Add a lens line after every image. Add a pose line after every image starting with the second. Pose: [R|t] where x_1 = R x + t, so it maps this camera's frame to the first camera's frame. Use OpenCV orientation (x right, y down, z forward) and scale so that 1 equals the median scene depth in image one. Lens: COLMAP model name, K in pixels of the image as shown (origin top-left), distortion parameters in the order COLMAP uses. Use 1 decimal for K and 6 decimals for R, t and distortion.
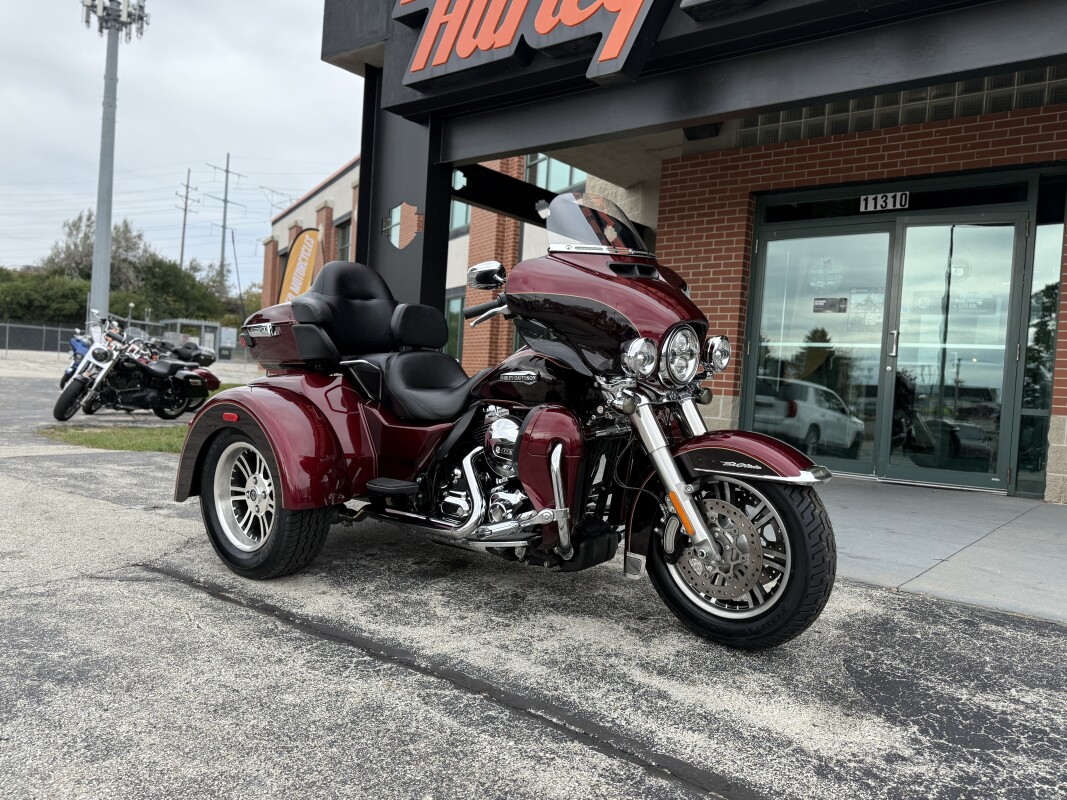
lens RADIAL K [[816.4, 0, 536.4], [0, 816.4, 418.6], [0, 0, 1]] dist [0.041867, -0.073827]
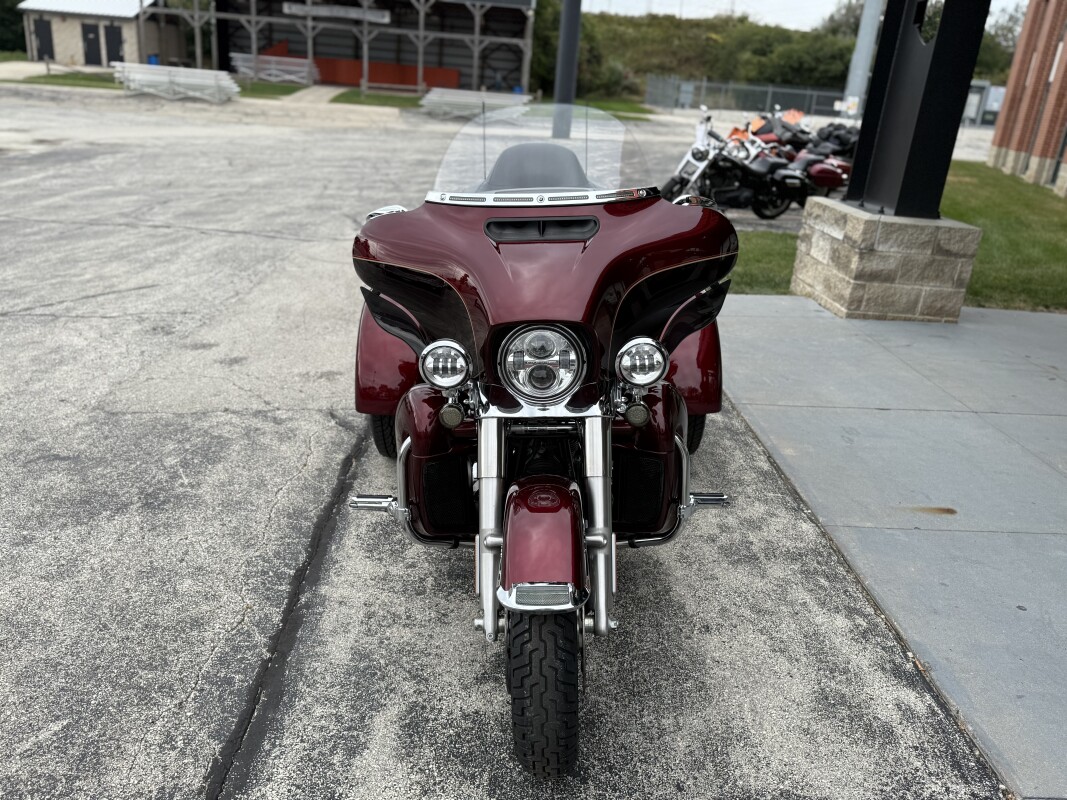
lens RADIAL K [[816.4, 0, 536.4], [0, 816.4, 418.6], [0, 0, 1]] dist [0.041867, -0.073827]
pose [[0.651072, 0.267521, -0.710308, 0.612824], [-0.062364, 0.951518, 0.301203, -0.216792], [0.756450, -0.151807, 0.636191, 0.470188]]
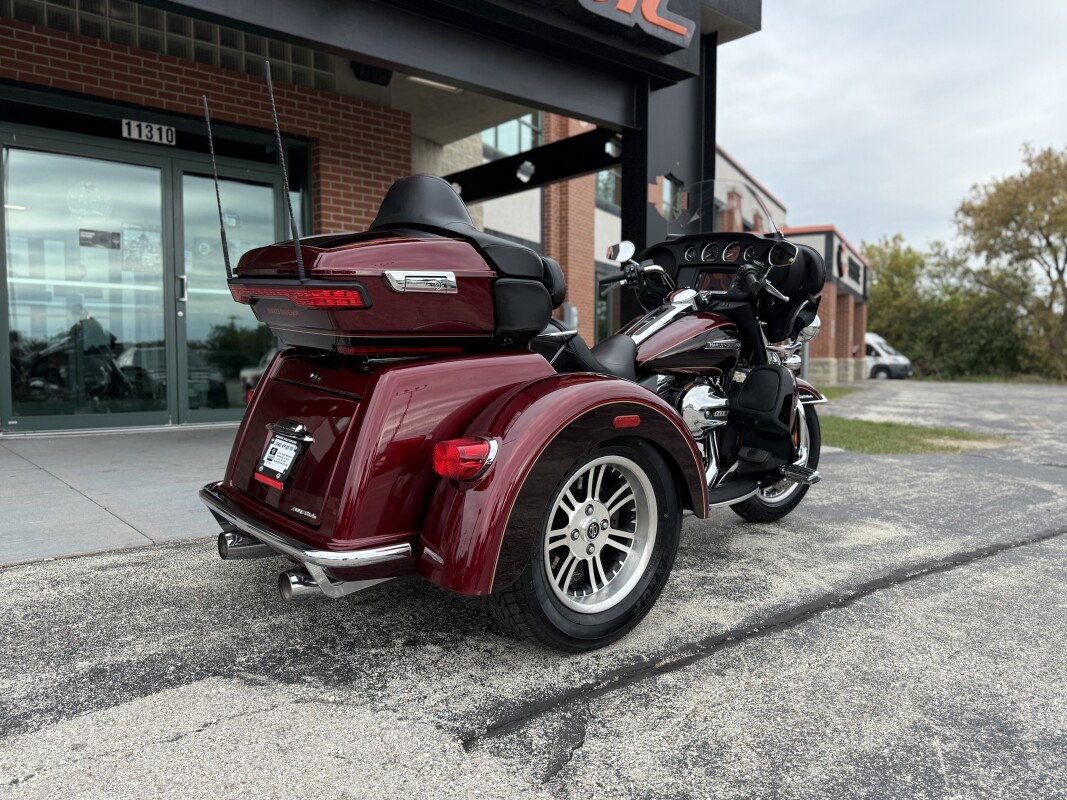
lens RADIAL K [[816.4, 0, 536.4], [0, 816.4, 418.6], [0, 0, 1]] dist [0.041867, -0.073827]
pose [[0.185590, -0.130262, 0.973955, -1.077780], [0.045386, 0.991253, 0.123927, -0.092816], [-0.981579, 0.021204, 0.189879, 0.976273]]
